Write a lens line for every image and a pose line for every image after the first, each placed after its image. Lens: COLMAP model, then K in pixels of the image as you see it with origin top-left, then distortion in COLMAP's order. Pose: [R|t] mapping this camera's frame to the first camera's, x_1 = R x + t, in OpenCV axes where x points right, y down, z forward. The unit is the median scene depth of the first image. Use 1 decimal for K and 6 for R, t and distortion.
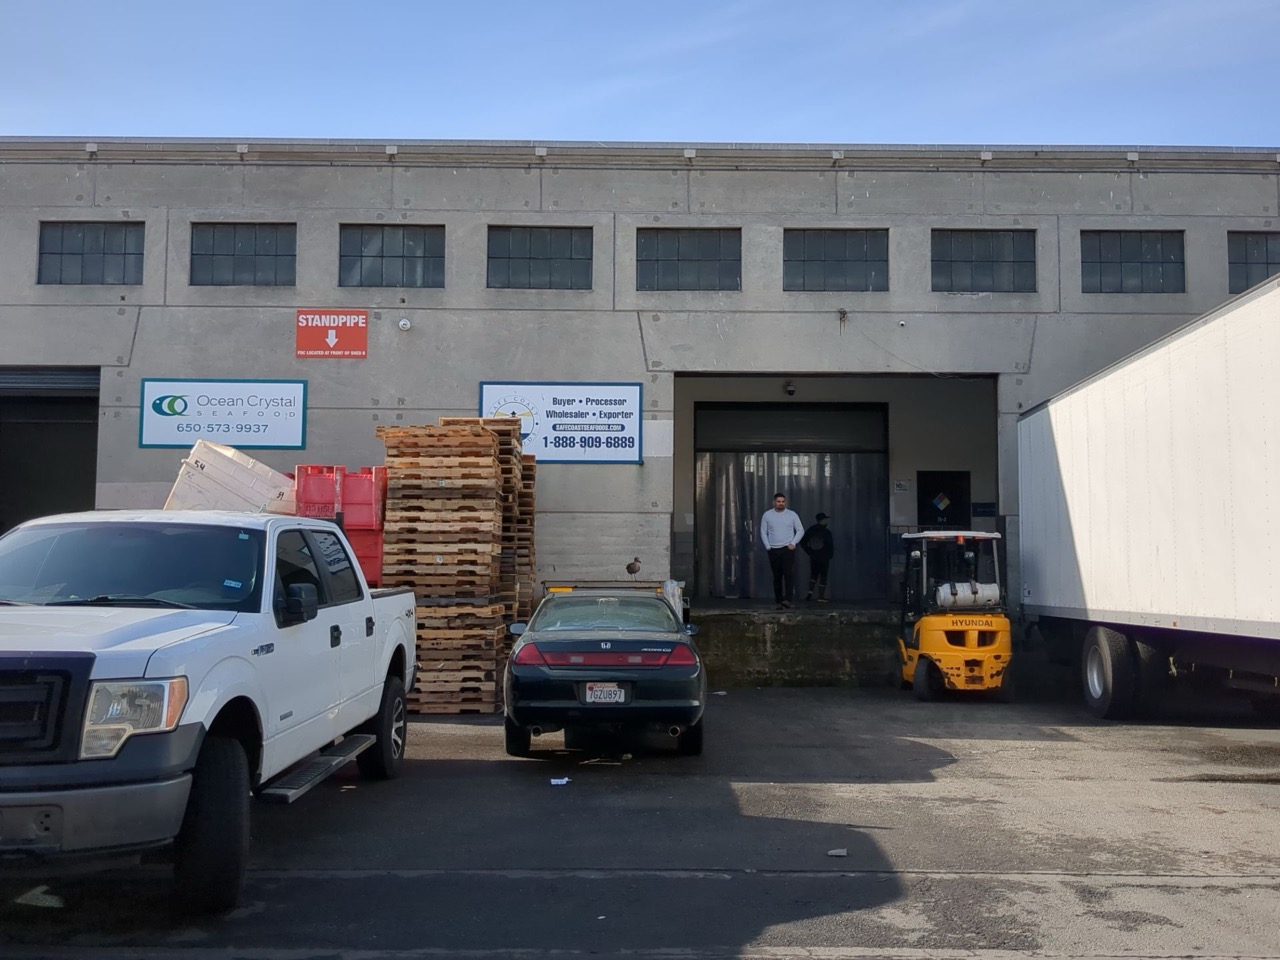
lens RADIAL K [[1202.5, 0, 640.0], [0, 1202.5, 480.0], [0, 0, 1]] dist [-0.000803, -0.000303]
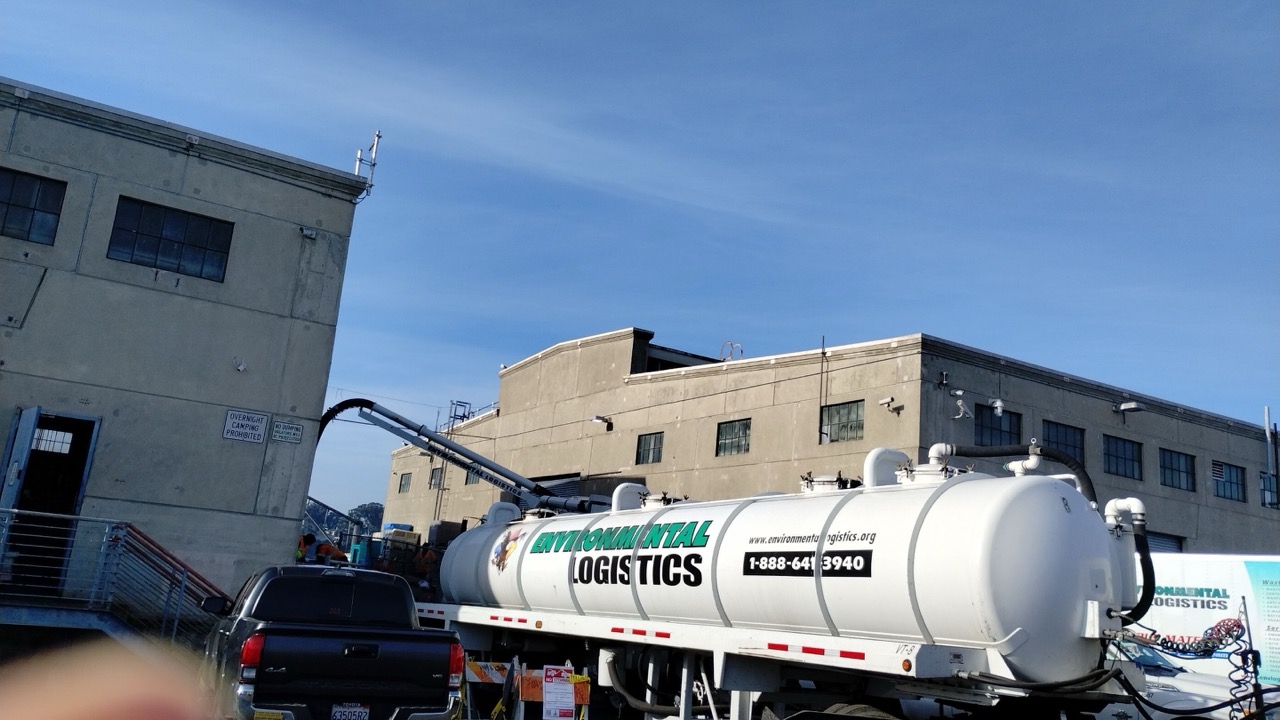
lens RADIAL K [[1076.2, 0, 626.2], [0, 1076.2, 354.1], [0, 0, 1]] dist [0.060106, -0.082637]
pose [[0.849502, 0.181019, 0.495560, -1.477170], [-0.124810, 0.981587, -0.144603, -0.020046], [-0.512611, 0.060990, 0.856452, 0.040057]]
